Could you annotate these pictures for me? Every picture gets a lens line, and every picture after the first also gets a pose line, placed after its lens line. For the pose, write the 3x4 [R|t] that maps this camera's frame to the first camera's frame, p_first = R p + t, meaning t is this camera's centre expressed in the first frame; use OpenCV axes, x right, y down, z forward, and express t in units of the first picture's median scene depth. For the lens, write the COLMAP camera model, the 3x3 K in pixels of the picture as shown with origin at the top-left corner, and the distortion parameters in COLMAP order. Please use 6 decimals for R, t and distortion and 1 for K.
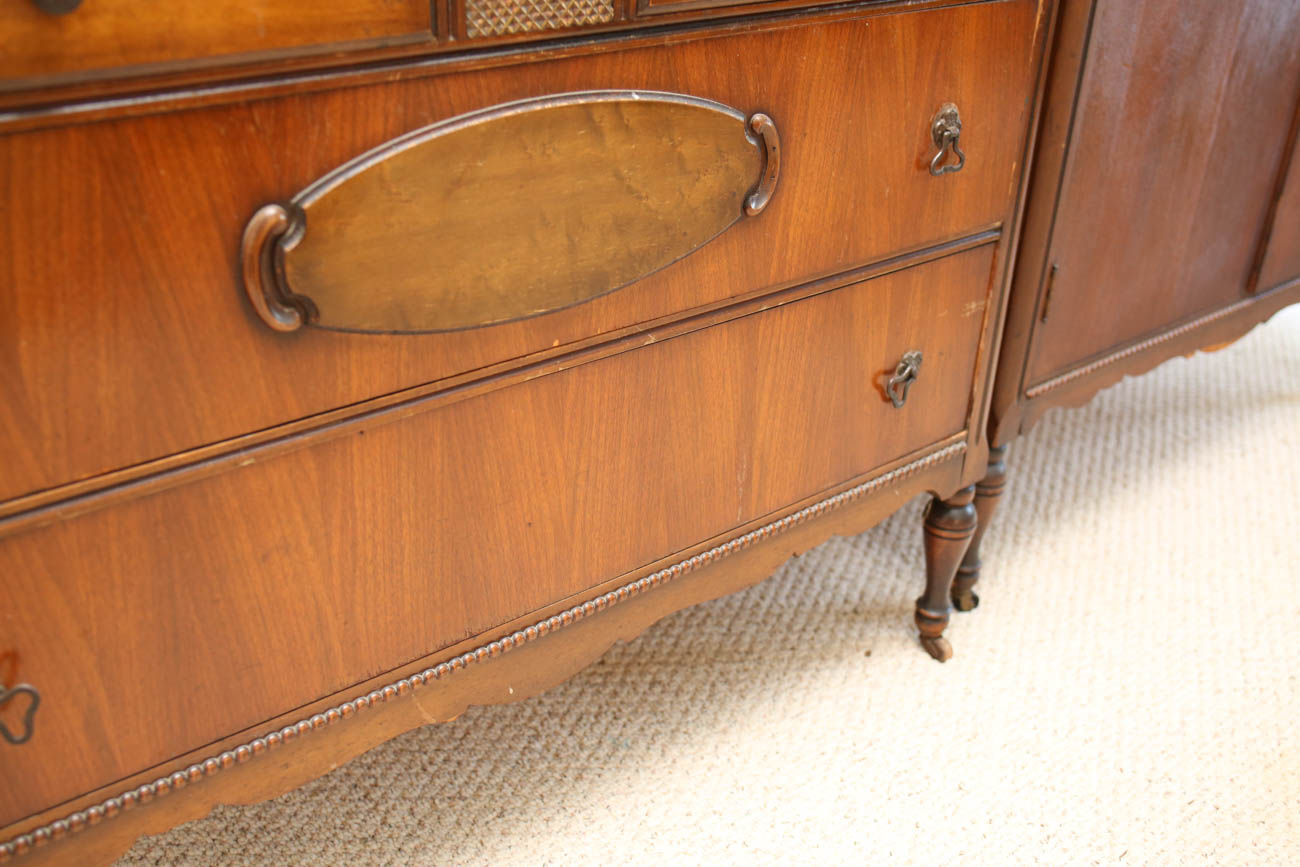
lens RADIAL K [[1328.3, 0, 667.7], [0, 1328.3, 451.7], [0, 0, 1]] dist [-0.032236, 0.018444]
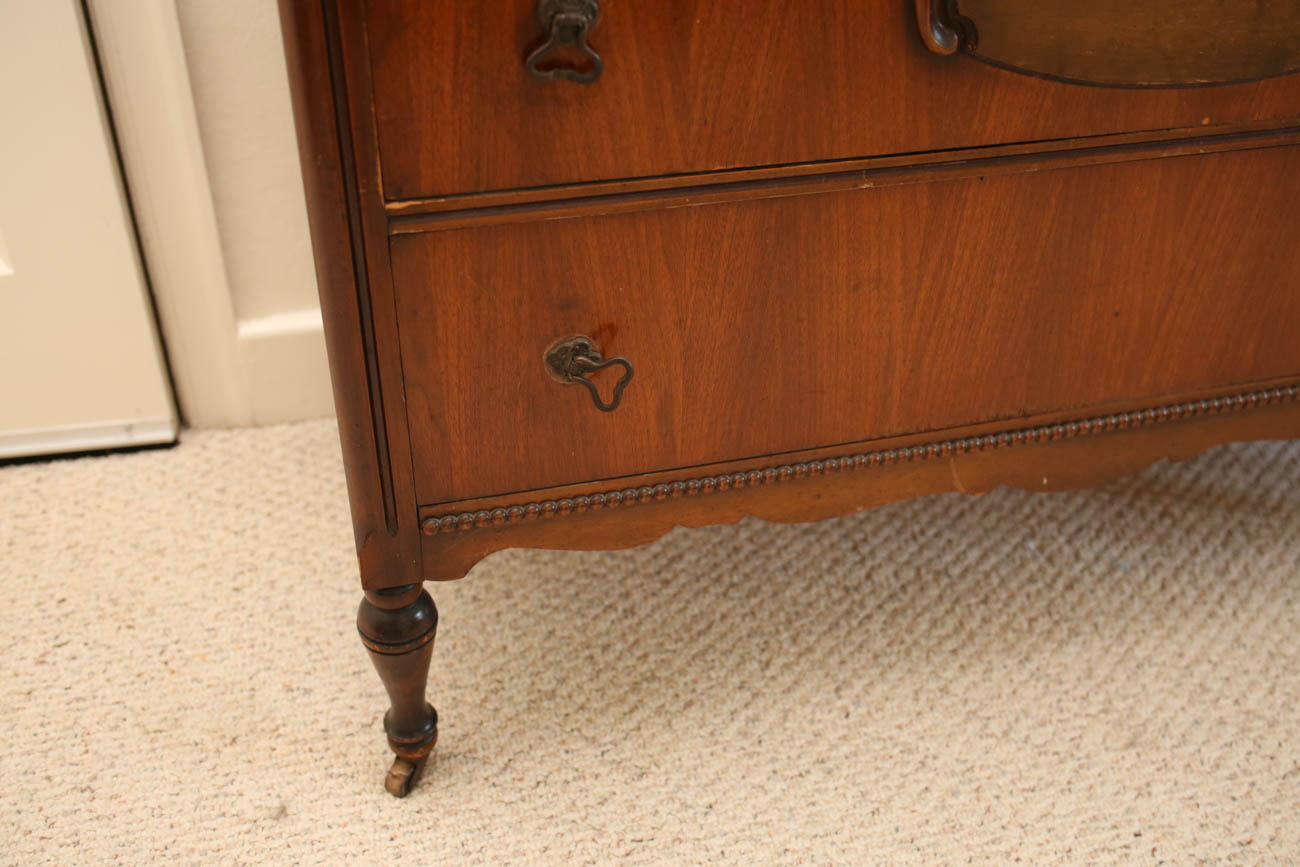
lens RADIAL K [[1328.3, 0, 667.7], [0, 1328.3, 451.7], [0, 0, 1]] dist [-0.032236, 0.018444]
pose [[0.922901, 0.240233, -0.300901, -0.097712], [-0.190828, 0.964138, 0.184454, 0.039115], [0.334422, -0.112813, 0.935647, 0.012720]]
